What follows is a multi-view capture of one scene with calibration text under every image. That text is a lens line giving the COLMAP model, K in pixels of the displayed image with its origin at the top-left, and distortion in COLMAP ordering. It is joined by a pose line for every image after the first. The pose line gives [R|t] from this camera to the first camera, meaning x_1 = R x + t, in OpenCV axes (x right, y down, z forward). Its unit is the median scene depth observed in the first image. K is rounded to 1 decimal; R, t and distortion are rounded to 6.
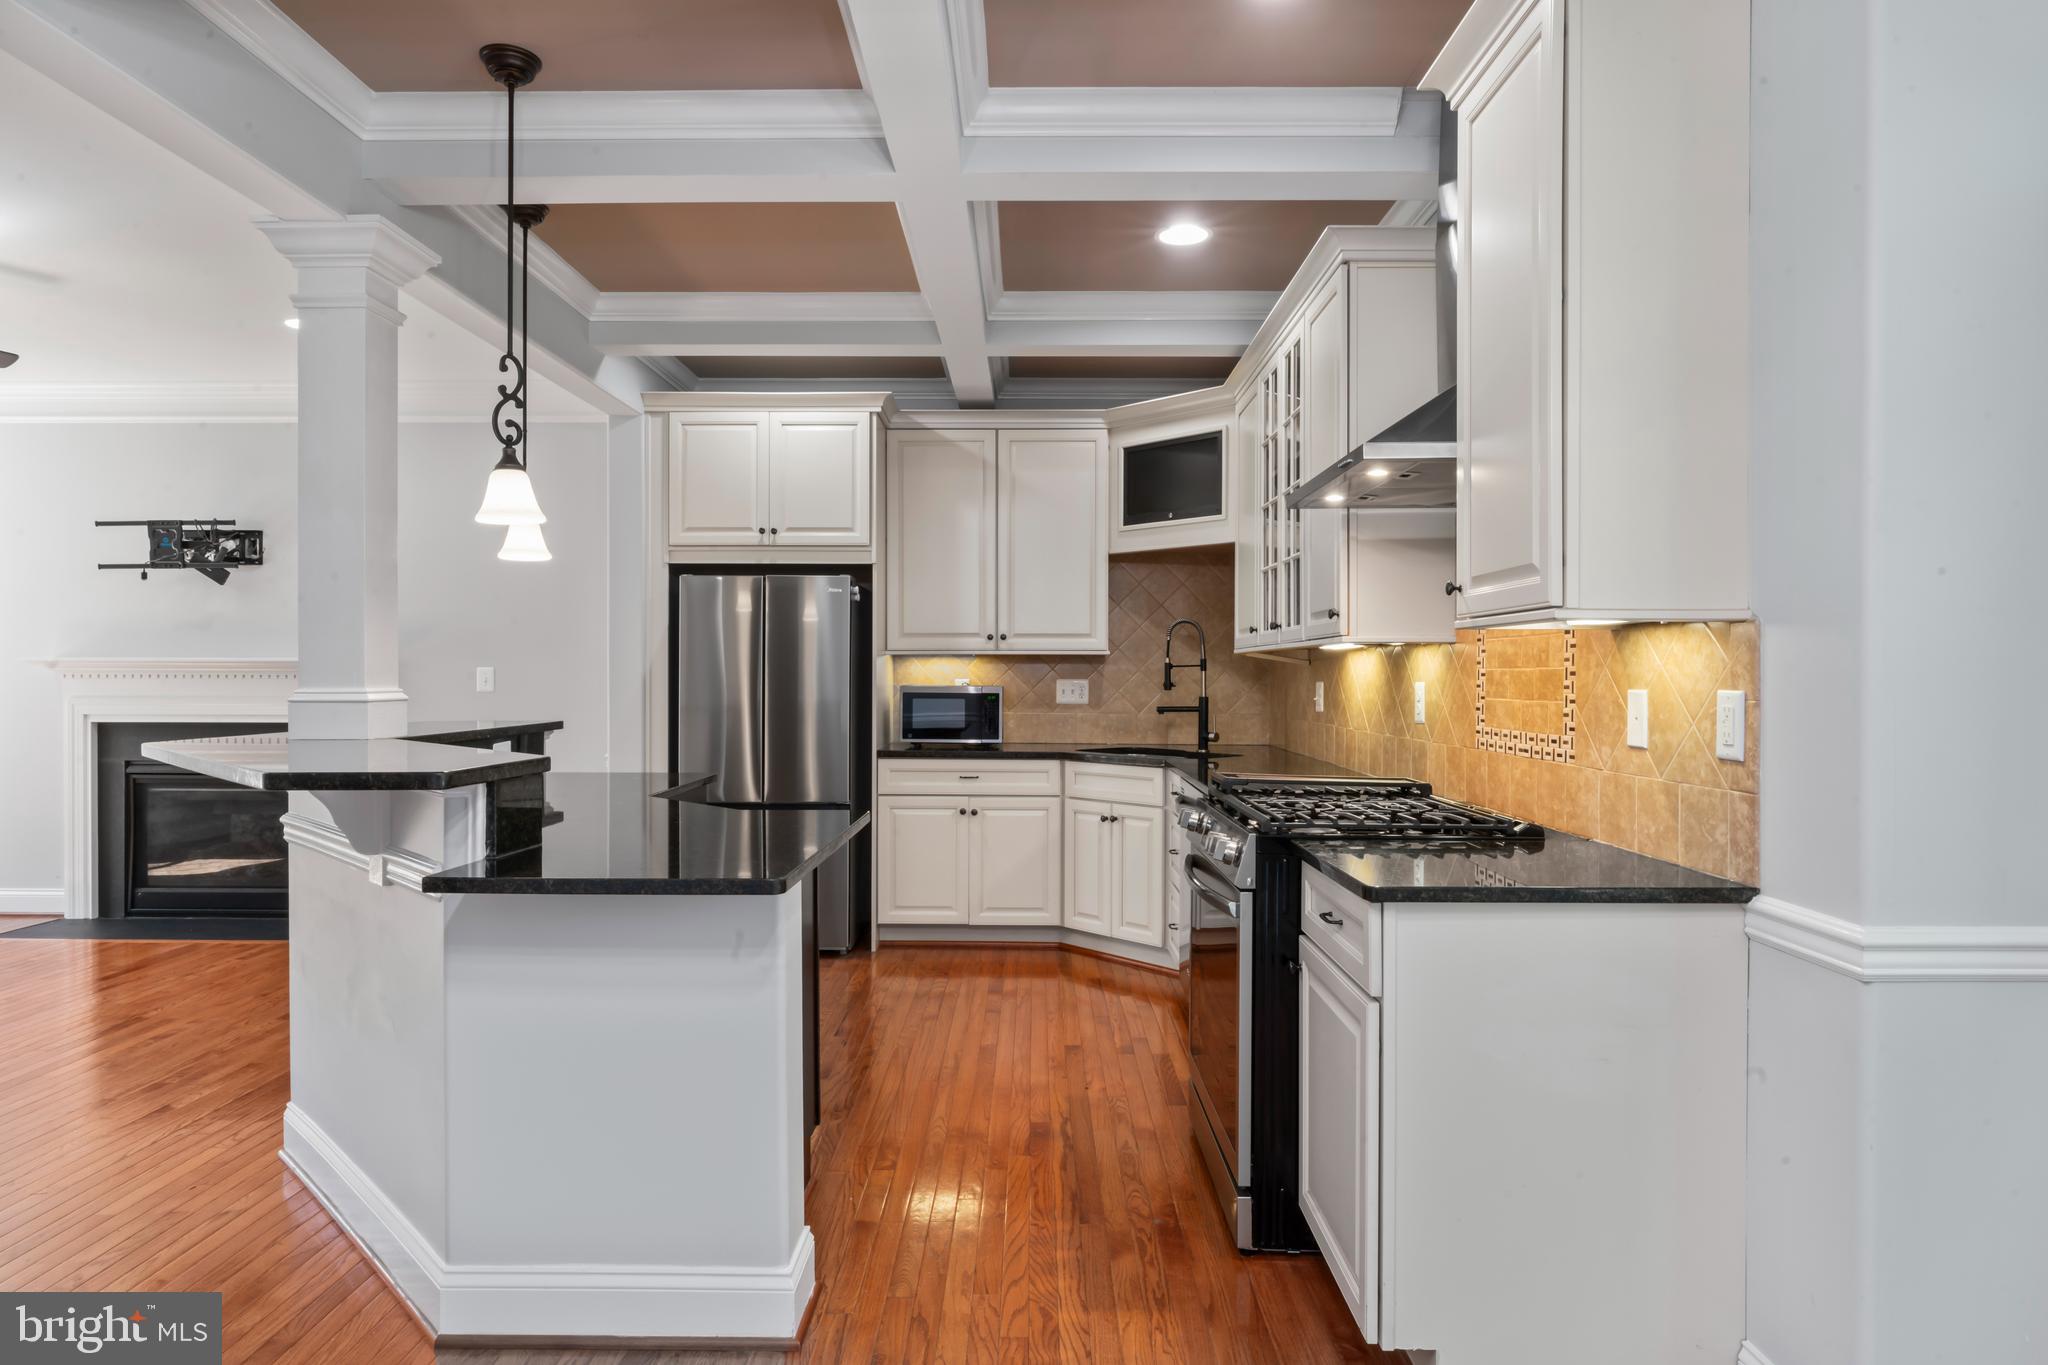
lens RADIAL K [[1179.2, 0, 1022.7], [0, 1179.2, 681.2], [0, 0, 1]] dist [-0.007514, -0.001057]
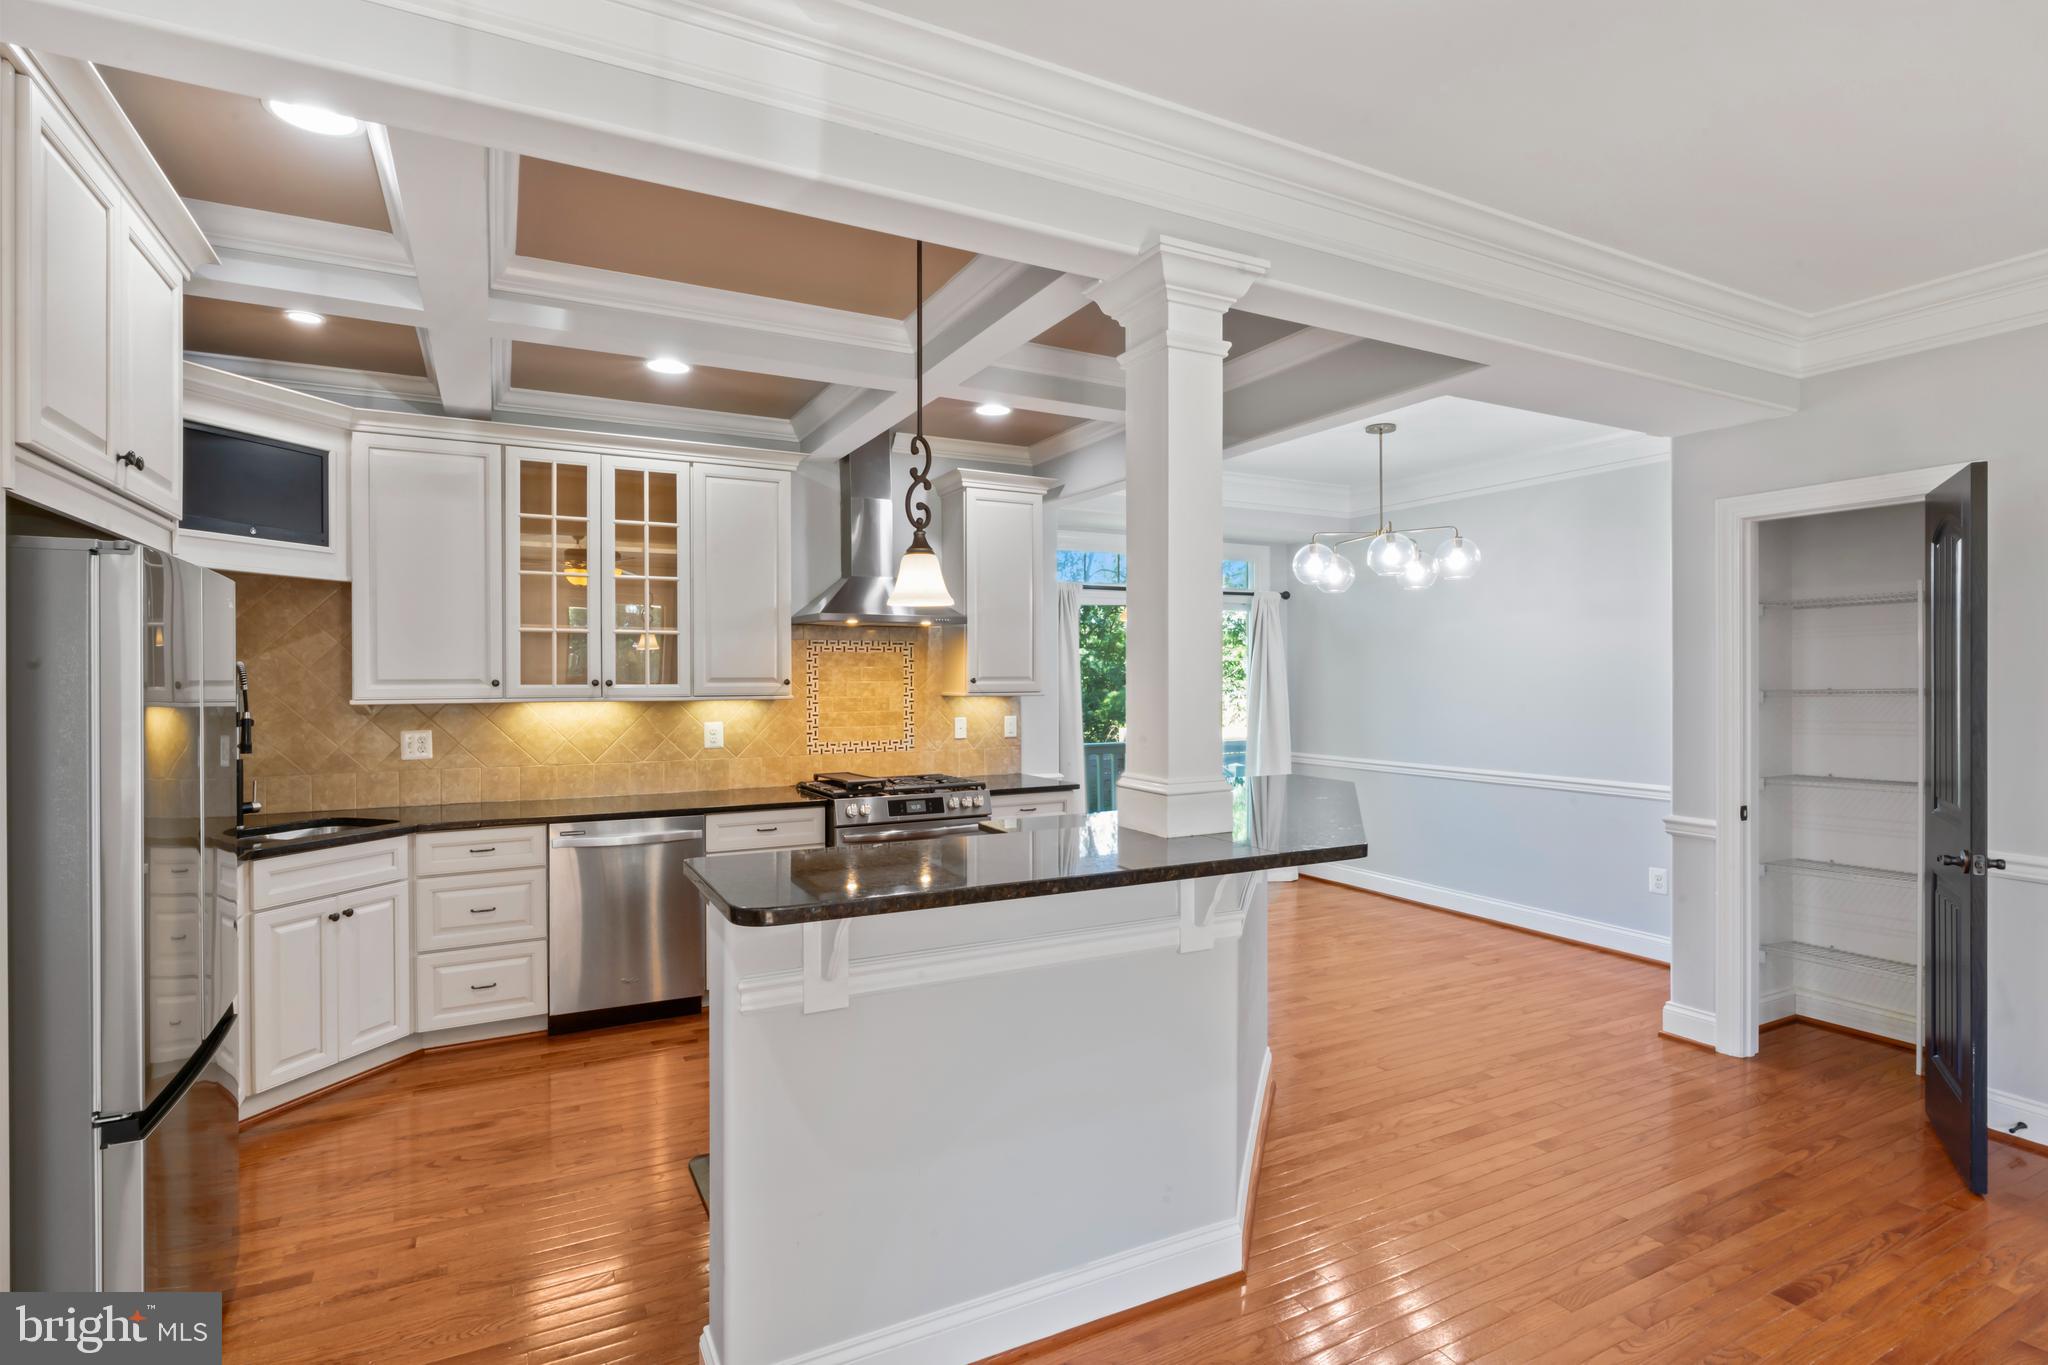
lens RADIAL K [[1008.9, 0, 1025.7], [0, 1008.9, 677.5], [0, 0, 1]] dist [-0.012816, 0.003312]
pose [[-0.478116, -0.001134, 0.878296, -0.723638], [0.007009, 0.999962, 0.005106, -0.043601], [-0.878269, 0.008597, -0.478090, 0.884940]]
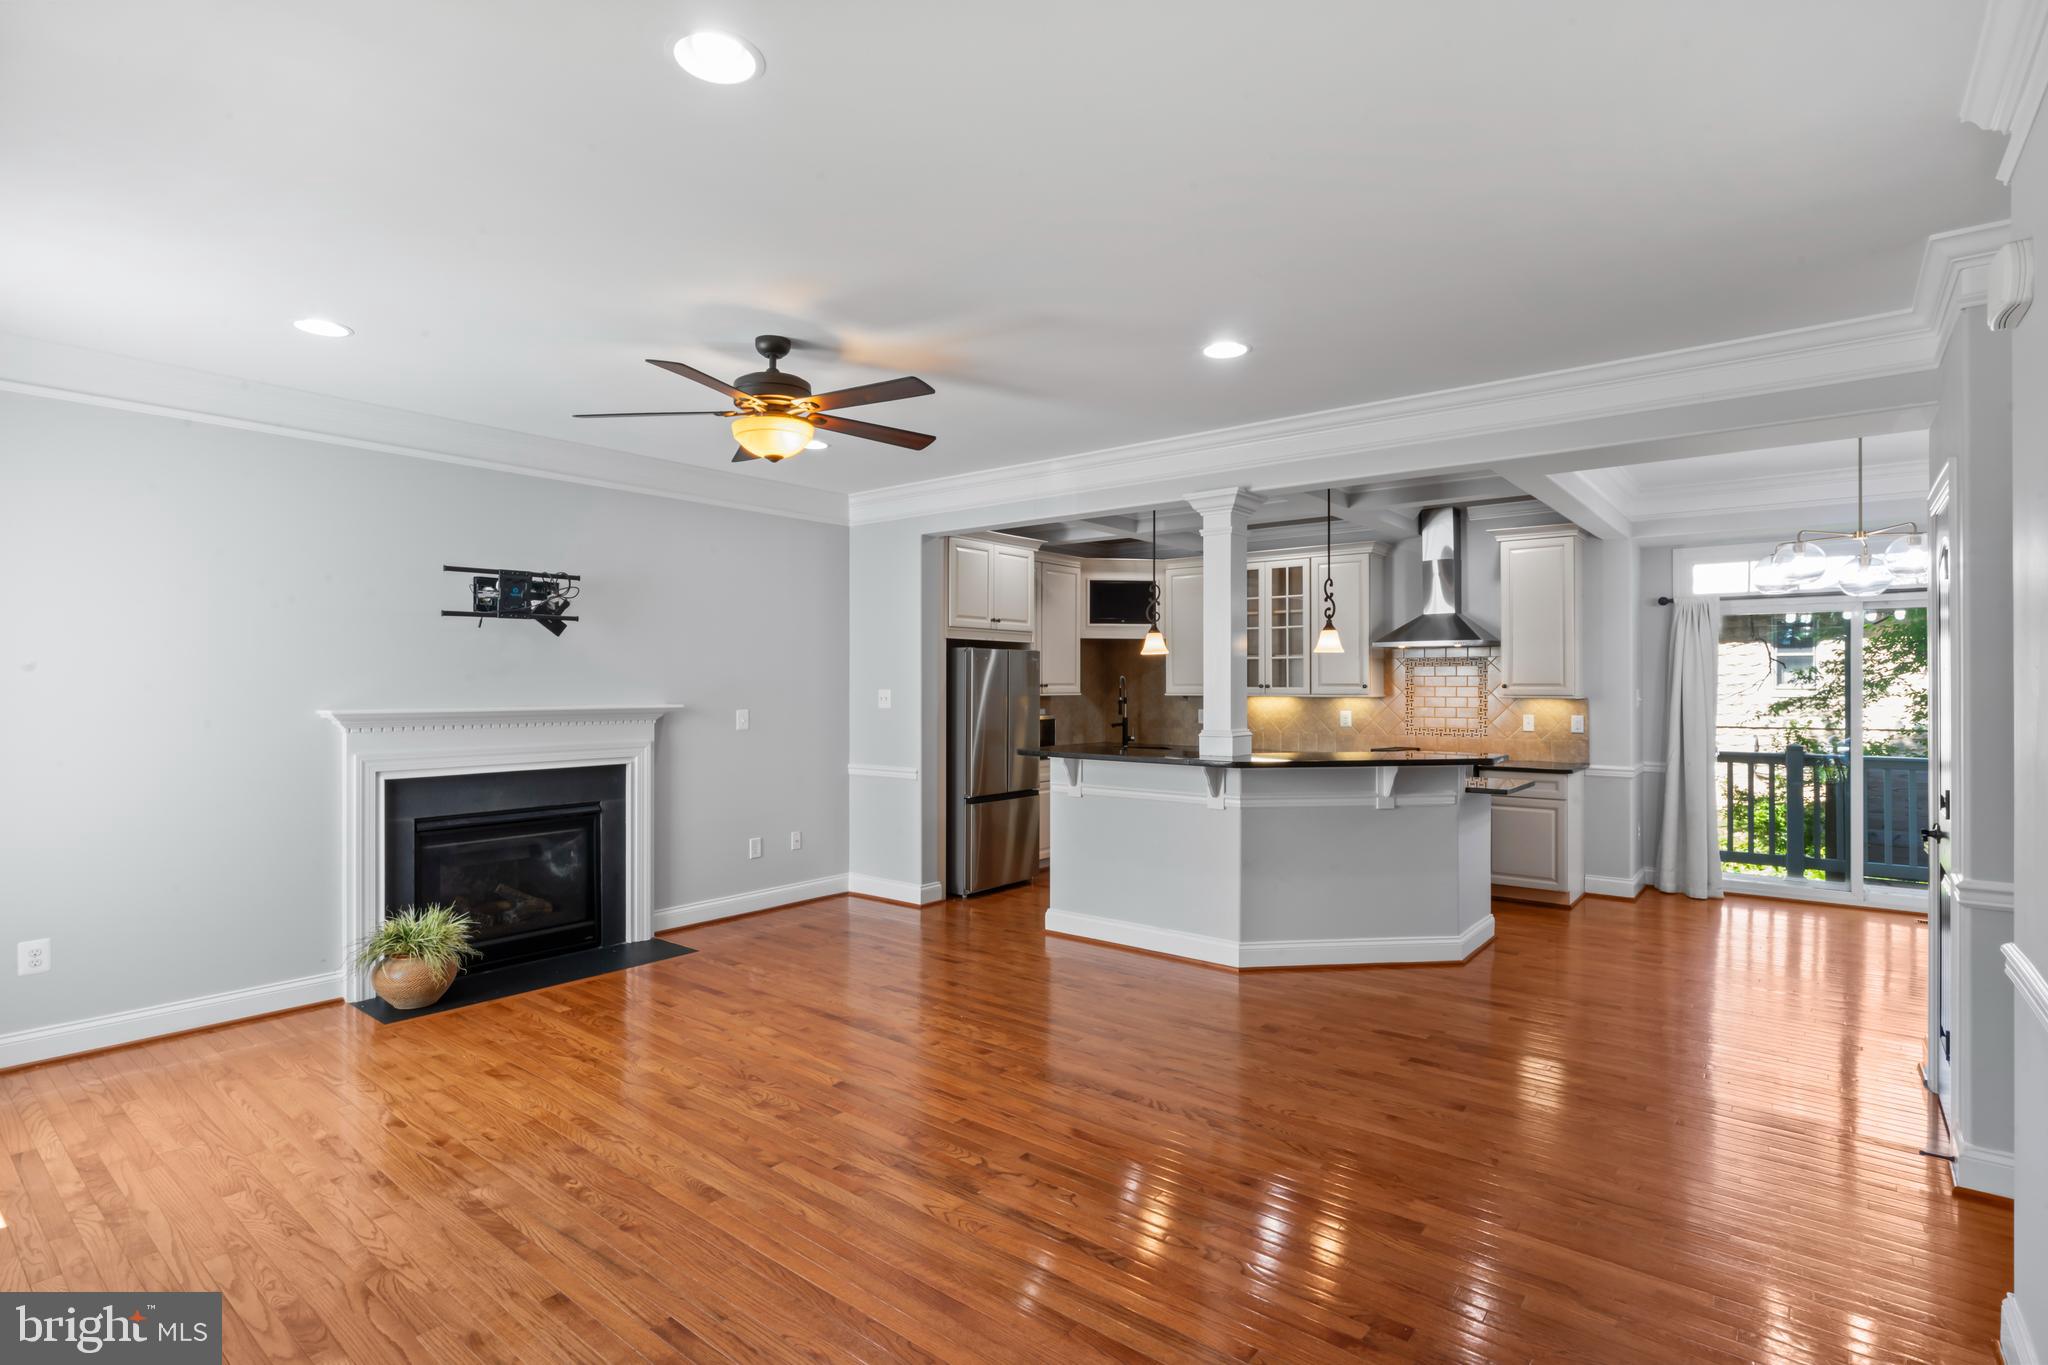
lens RADIAL K [[1008.9, 0, 1022.9], [0, 1008.9, 674.4], [0, 0, 1]] dist [-0.012816, 0.003312]
pose [[0.616406, 0.005818, 0.787407, -1.250339], [0.005186, 0.999921, -0.011449, -0.039787], [-0.787411, 0.011141, 0.616327, 0.144290]]
